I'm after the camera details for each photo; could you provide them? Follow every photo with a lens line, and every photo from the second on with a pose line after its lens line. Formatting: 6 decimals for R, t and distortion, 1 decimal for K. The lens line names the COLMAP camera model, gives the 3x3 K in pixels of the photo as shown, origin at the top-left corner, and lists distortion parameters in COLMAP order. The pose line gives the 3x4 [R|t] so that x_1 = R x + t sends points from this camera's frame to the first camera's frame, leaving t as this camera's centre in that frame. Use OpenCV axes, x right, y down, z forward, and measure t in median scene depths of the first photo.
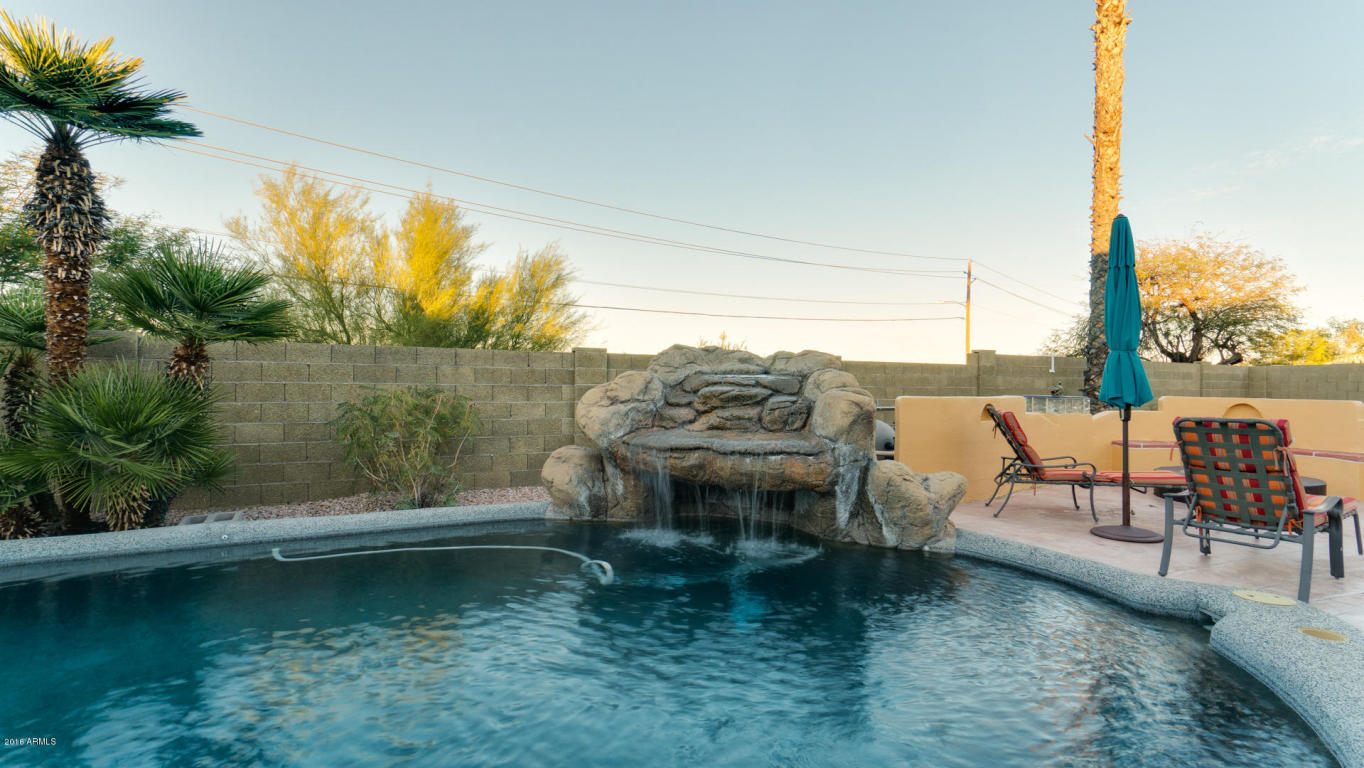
lens RADIAL K [[627.2, 0, 685.3], [0, 627.2, 380.8], [0, 0, 1]] dist [-0.003947, -0.000154]
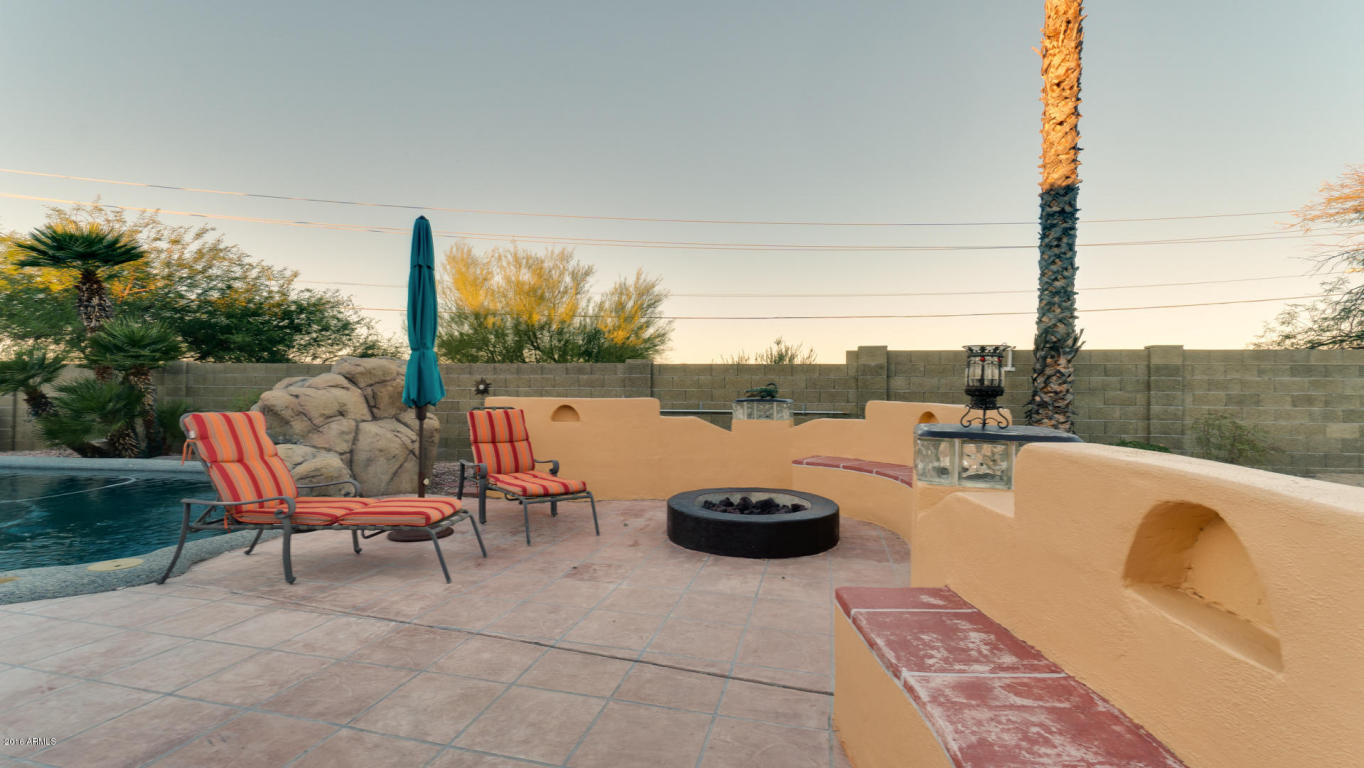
lens RADIAL K [[584.4, 0, 684.8], [0, 584.4, 384.2], [0, 0, 1]] dist [-0.007147, 0.001991]
pose [[0.816913, -0.005640, -0.576733, 1.235568], [0.003287, 0.999981, -0.005123, 0.009689], [0.576751, 0.002290, 0.816917, 0.367823]]
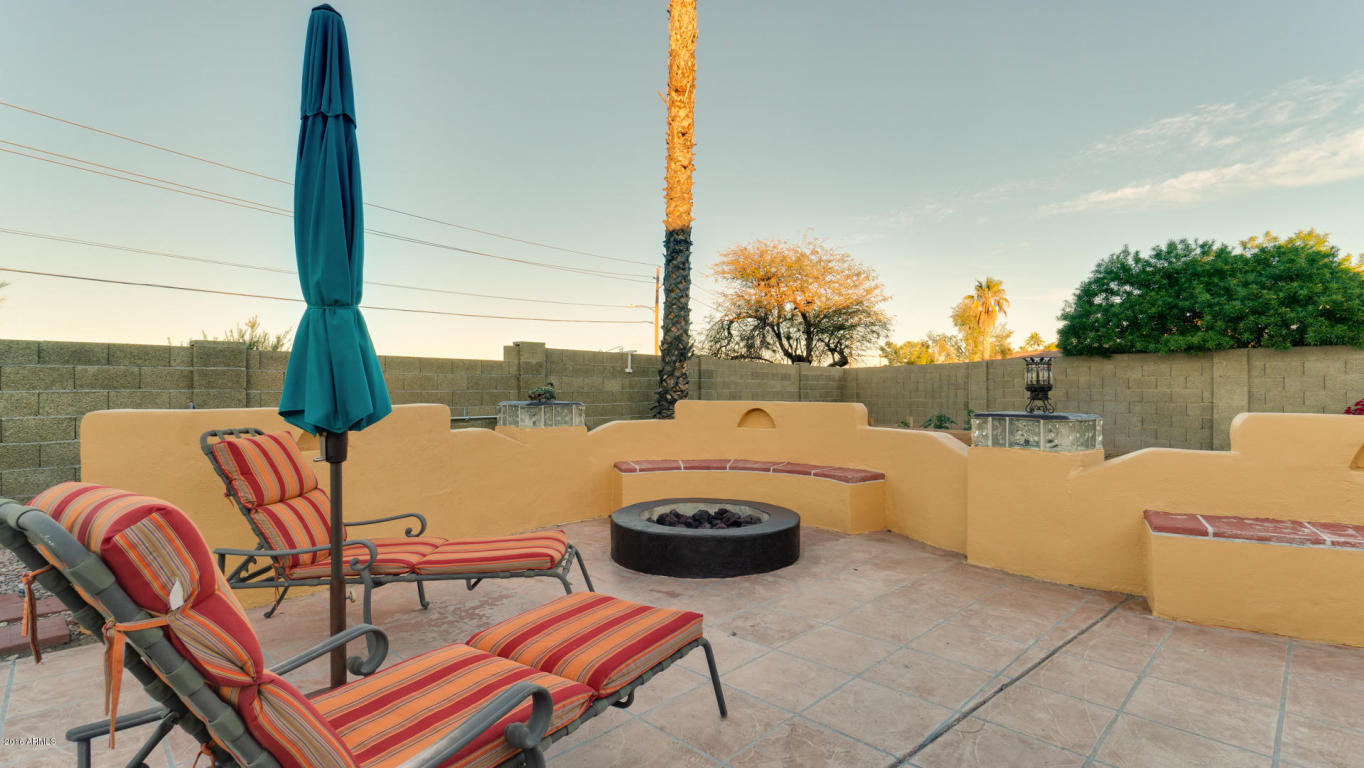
lens RADIAL K [[627.2, 0, 685.4], [0, 627.2, 380.8], [0, 0, 1]] dist [-0.003947, -0.000154]
pose [[0.915002, -0.002921, 0.403438, 0.583281], [0.006056, 0.999961, -0.006495, 0.007807], [-0.403403, 0.008387, 0.914984, 0.376116]]
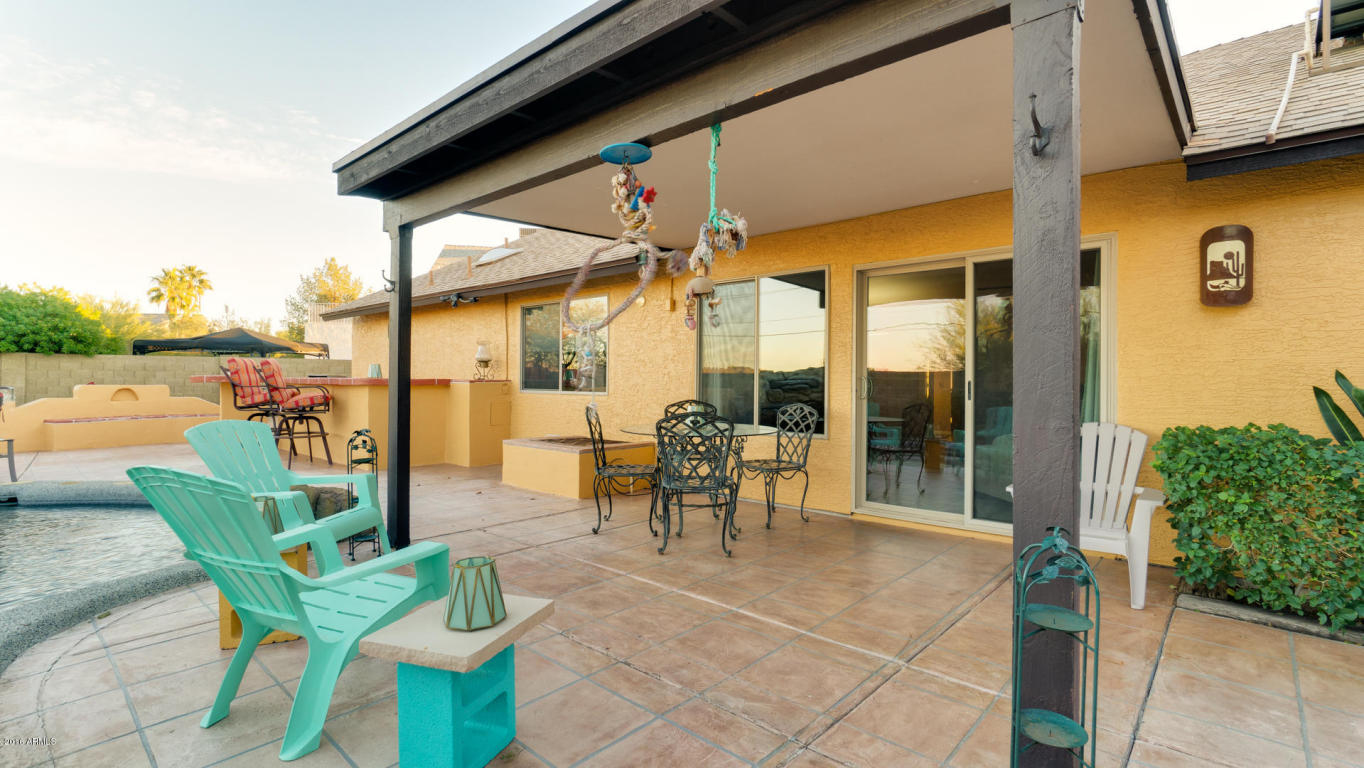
lens RADIAL K [[627.2, 0, 679.9], [0, 627.2, 382.6], [0, 0, 1]] dist [-0.003947, -0.000154]
pose [[-0.453028, -0.012531, 0.891408, -0.922693], [-0.015565, 0.999860, 0.006145, -0.005826], [-0.891360, -0.011091, -0.453160, 0.013551]]
